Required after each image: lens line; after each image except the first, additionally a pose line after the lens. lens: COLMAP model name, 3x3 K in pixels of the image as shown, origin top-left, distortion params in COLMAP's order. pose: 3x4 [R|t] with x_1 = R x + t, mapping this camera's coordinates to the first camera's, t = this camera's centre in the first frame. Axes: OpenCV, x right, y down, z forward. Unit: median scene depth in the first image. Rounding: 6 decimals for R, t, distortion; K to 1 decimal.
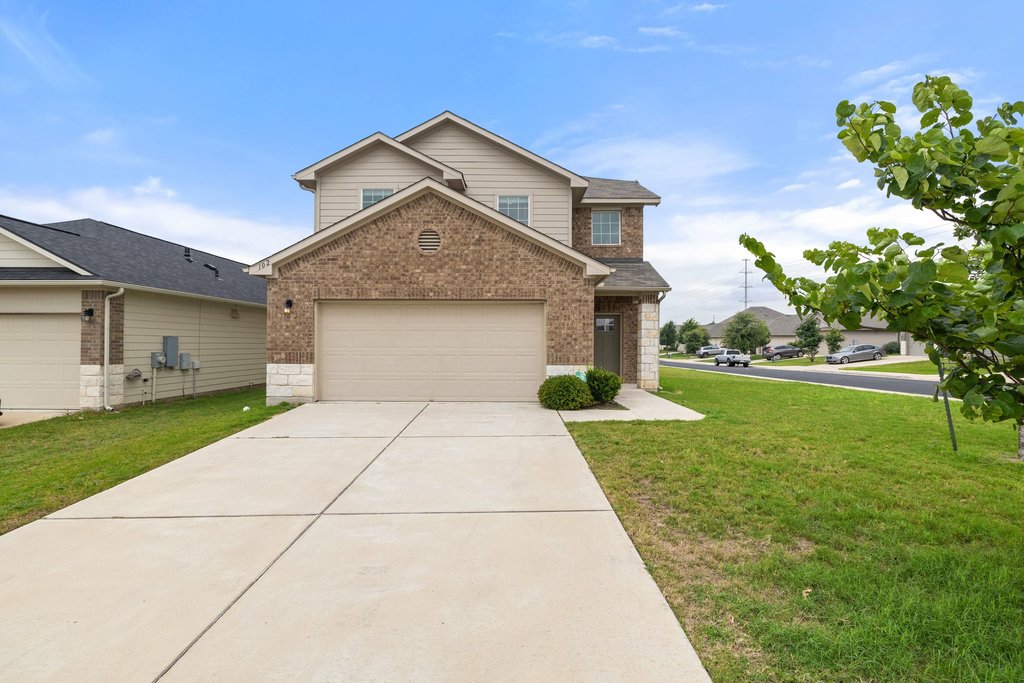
lens RADIAL K [[464.6, 0, 500.1], [0, 464.6, 343.1], [0, 0, 1]] dist [-0.005522, 0.001878]
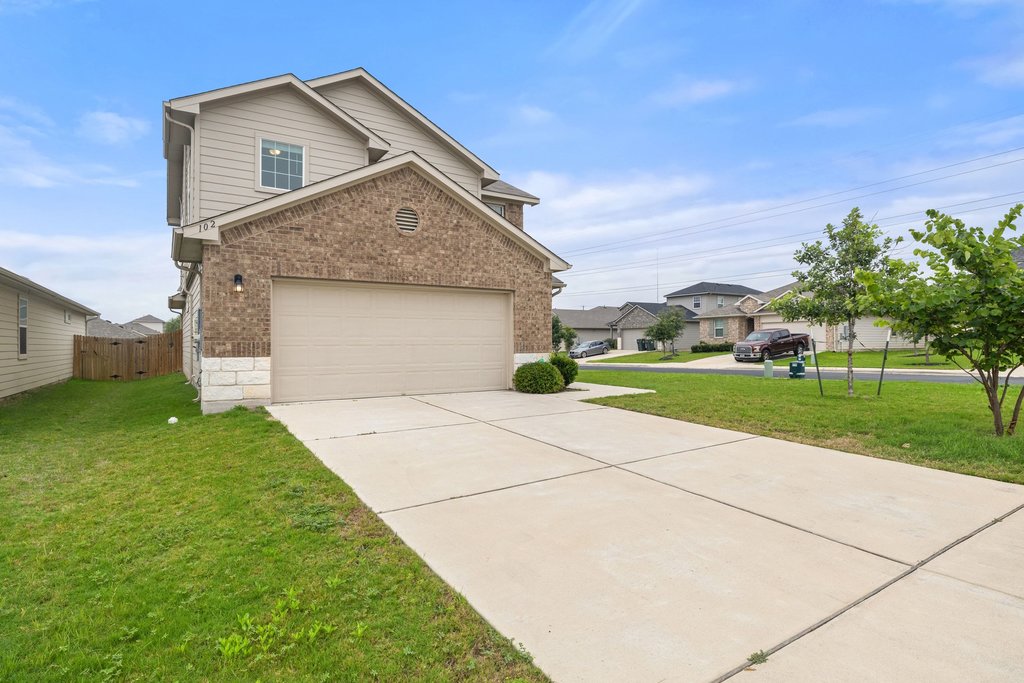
lens RADIAL K [[544.9, 0, 508.1], [0, 544.9, 341.6], [0, 0, 1]] dist [0.002381, 0.000251]
pose [[0.835127, -0.004272, 0.550041, -0.580201], [0.005543, 0.999984, -0.000649, 0.021573], [-0.550030, 0.003591, 0.835137, -0.007086]]
